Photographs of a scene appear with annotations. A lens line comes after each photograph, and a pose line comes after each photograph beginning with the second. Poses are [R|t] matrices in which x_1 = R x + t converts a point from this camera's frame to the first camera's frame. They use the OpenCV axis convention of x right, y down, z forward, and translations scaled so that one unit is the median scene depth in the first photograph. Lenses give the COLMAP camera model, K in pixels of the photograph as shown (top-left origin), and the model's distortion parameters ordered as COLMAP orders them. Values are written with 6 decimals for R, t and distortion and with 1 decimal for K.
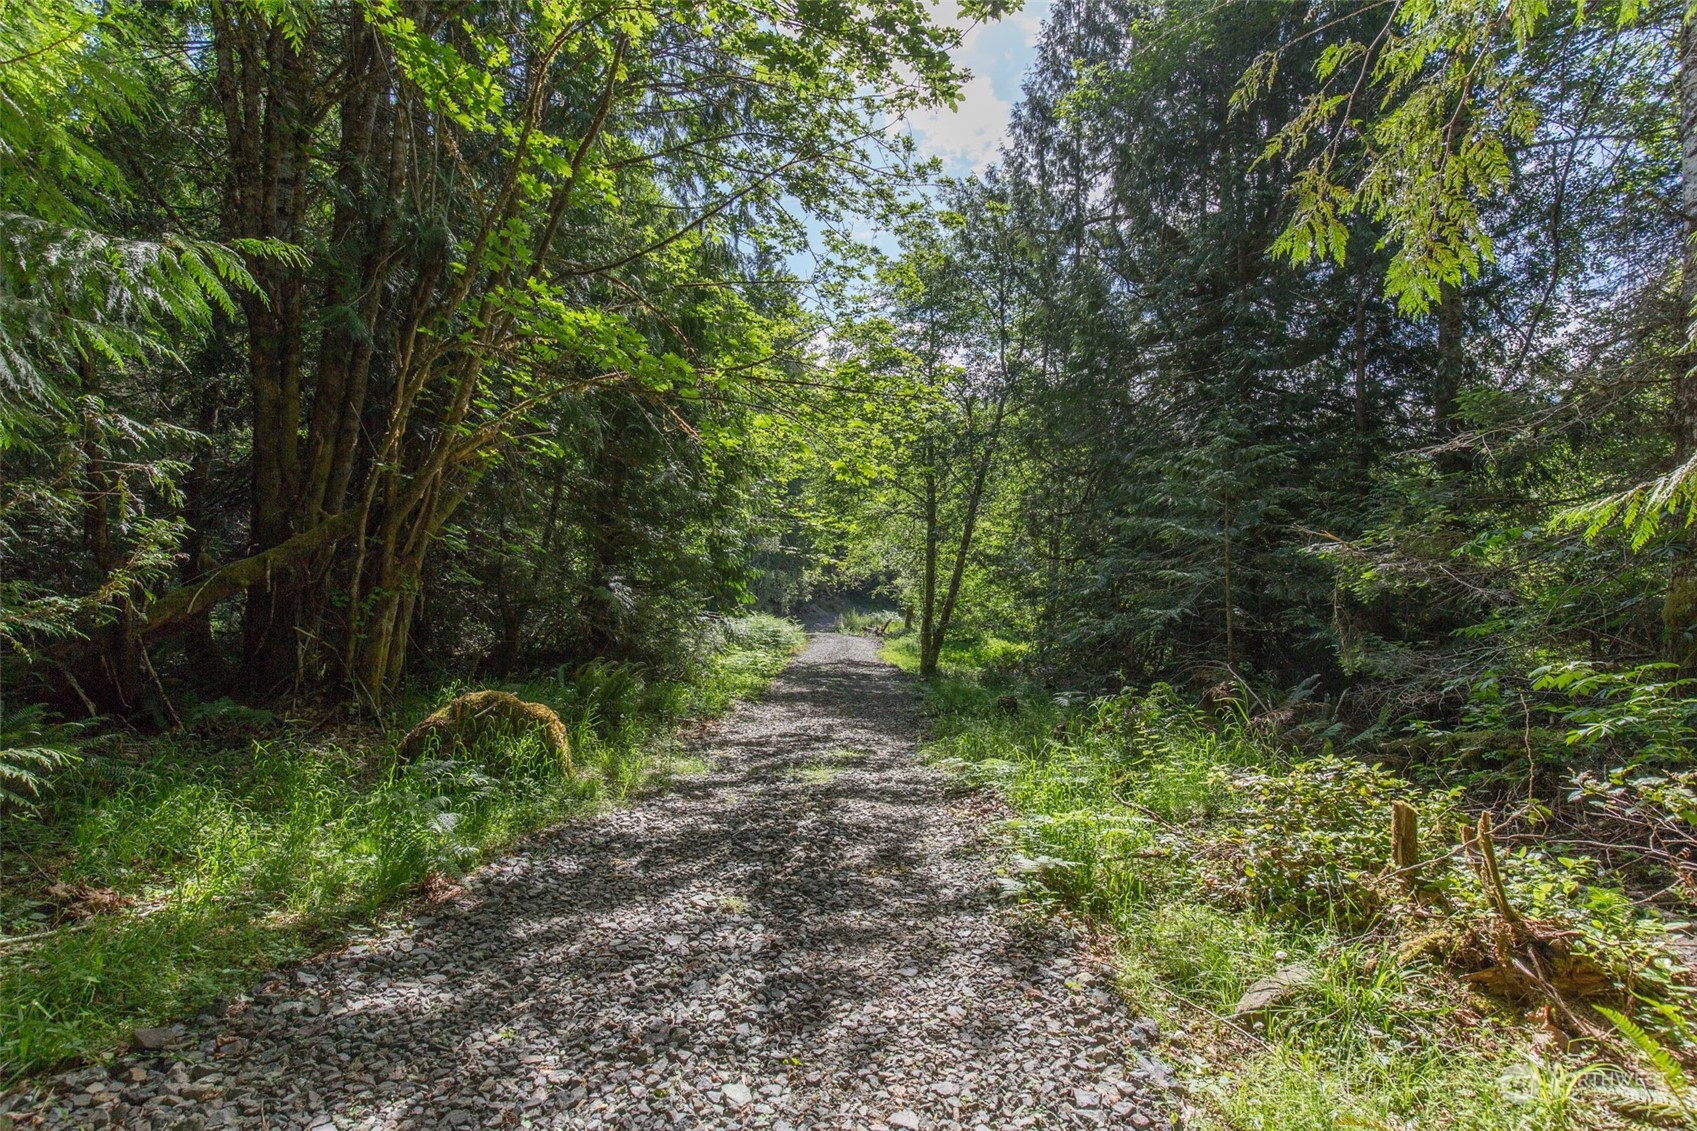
lens RADIAL K [[766.3, 0, 848.5], [0, 766.3, 565.5], [0, 0, 1]] dist [0.026602, -0.018925]
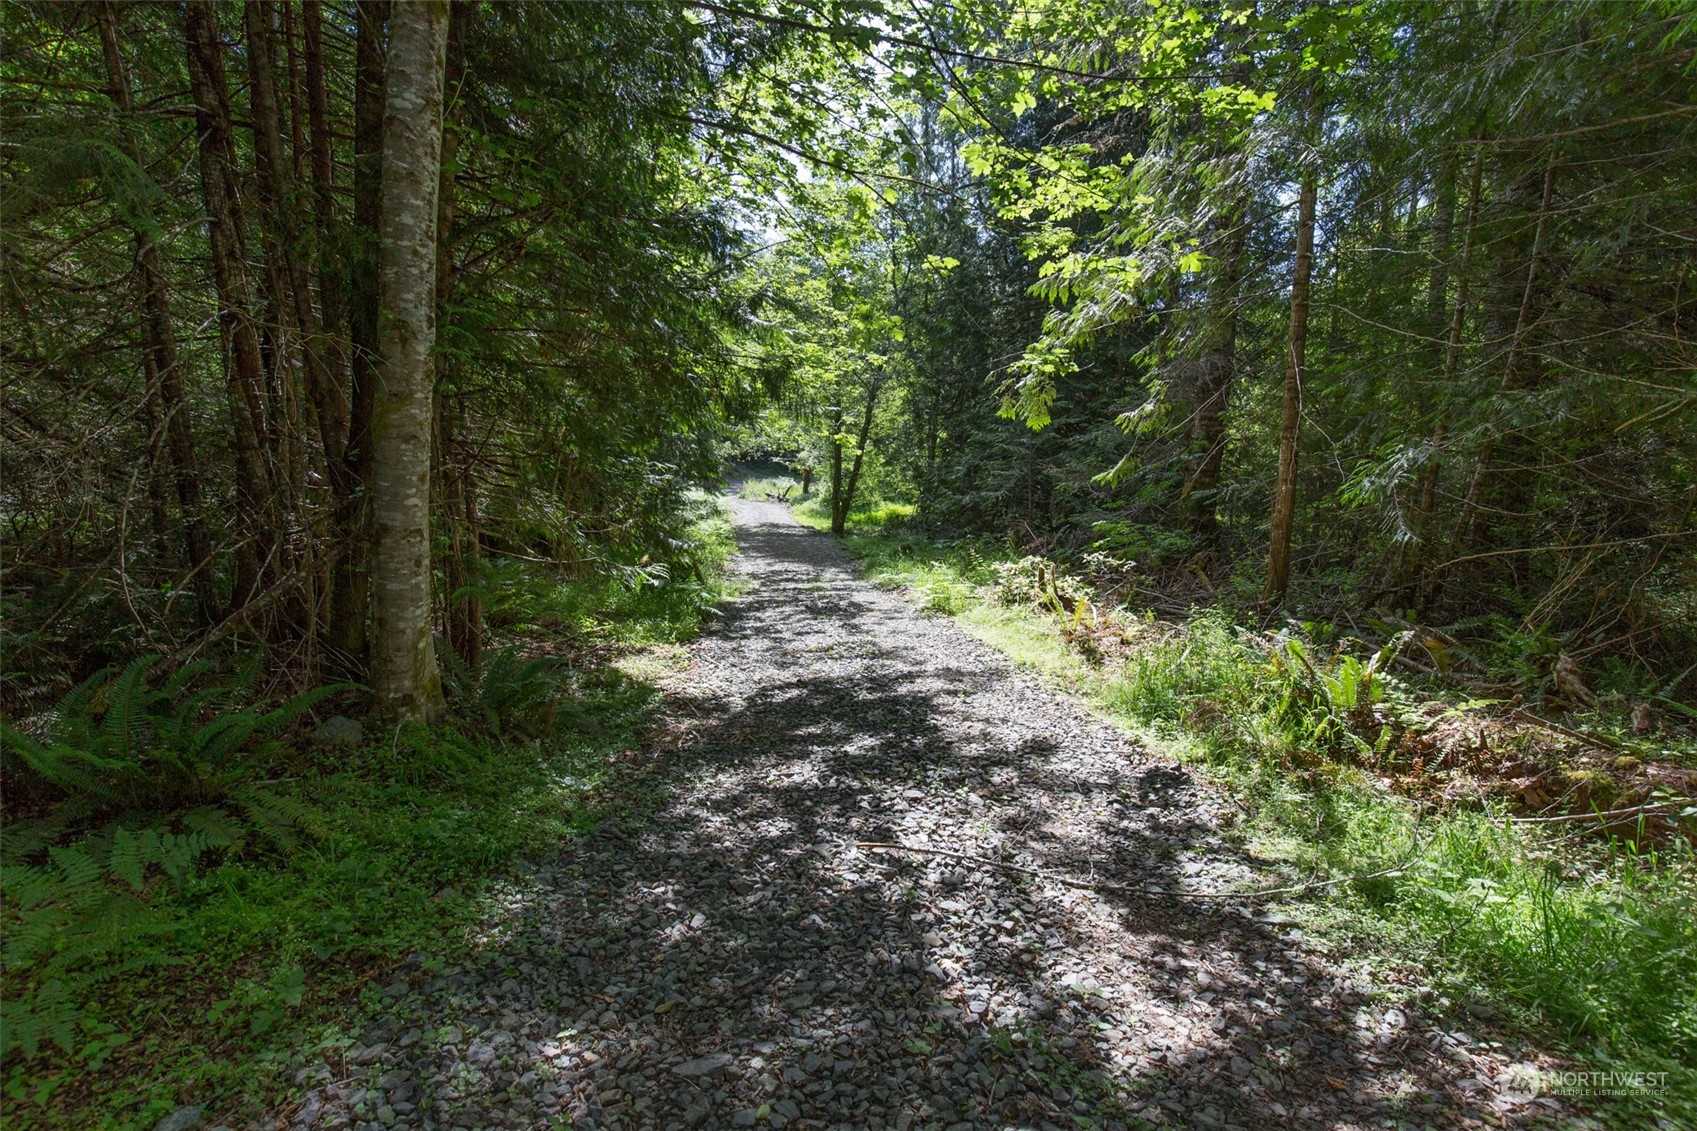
lens RADIAL K [[766.3, 0, 848.5], [0, 766.3, 565.5], [0, 0, 1]] dist [0.026602, -0.018925]
pose [[0.988125, -0.022930, 0.151928, -0.071197], [-0.004696, 0.983833, 0.179024, -0.032911], [-0.153577, -0.177612, 0.972043, -0.251478]]
